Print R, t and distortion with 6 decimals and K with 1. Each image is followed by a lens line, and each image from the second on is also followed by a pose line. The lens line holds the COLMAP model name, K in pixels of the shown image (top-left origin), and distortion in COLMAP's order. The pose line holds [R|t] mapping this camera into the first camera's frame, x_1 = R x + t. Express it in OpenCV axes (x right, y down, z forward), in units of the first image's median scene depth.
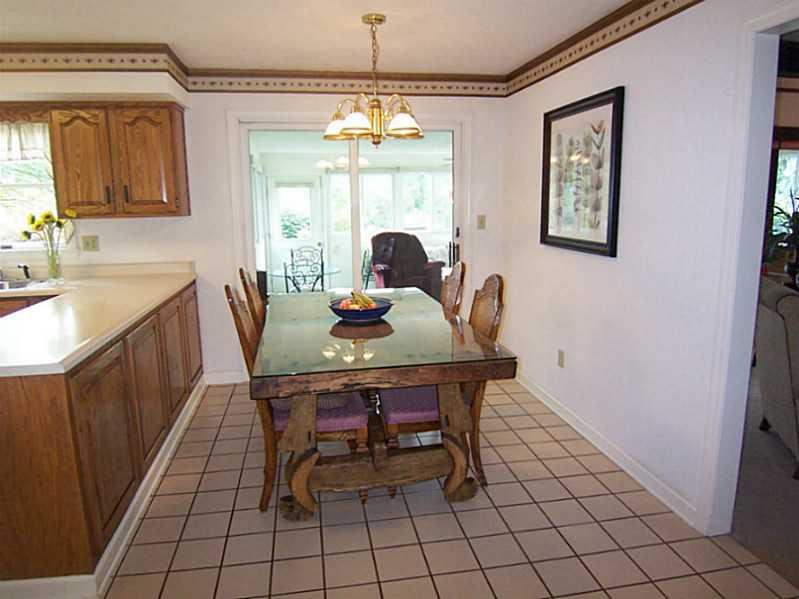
lens RADIAL K [[539.1, 0, 397.8], [0, 539.1, 289.5], [0, 0, 1]] dist [-0.000334, -0.057894]
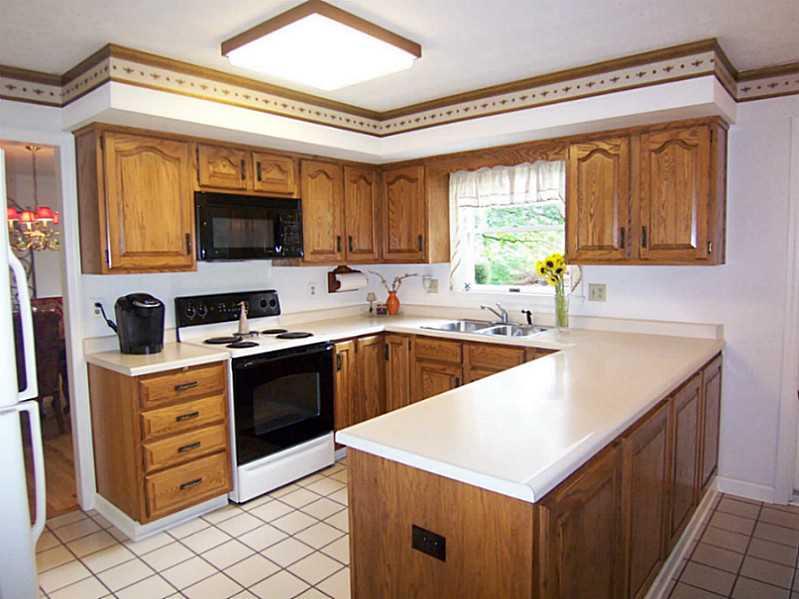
lens RADIAL K [[539.1, 0, 397.8], [0, 539.1, 289.5], [0, 0, 1]] dist [-0.000334, -0.057894]
pose [[0.641978, 0.061742, -0.764233, -0.117209], [-0.120581, 0.992479, -0.021110, -0.035647], [0.757182, 0.105704, 0.644594, 0.198538]]
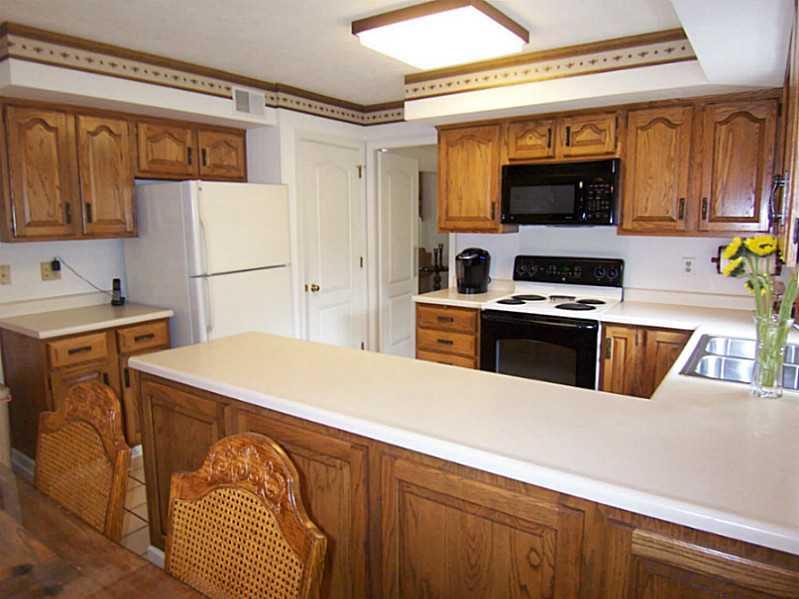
lens RADIAL K [[539.1, 0, 397.8], [0, 539.1, 289.5], [0, 0, 1]] dist [-0.000334, -0.057894]
pose [[-0.700848, 0.114186, -0.704112, -0.112876], [-0.100411, 0.961483, 0.255868, -0.193641], [0.706208, 0.250025, -0.662388, 1.128177]]
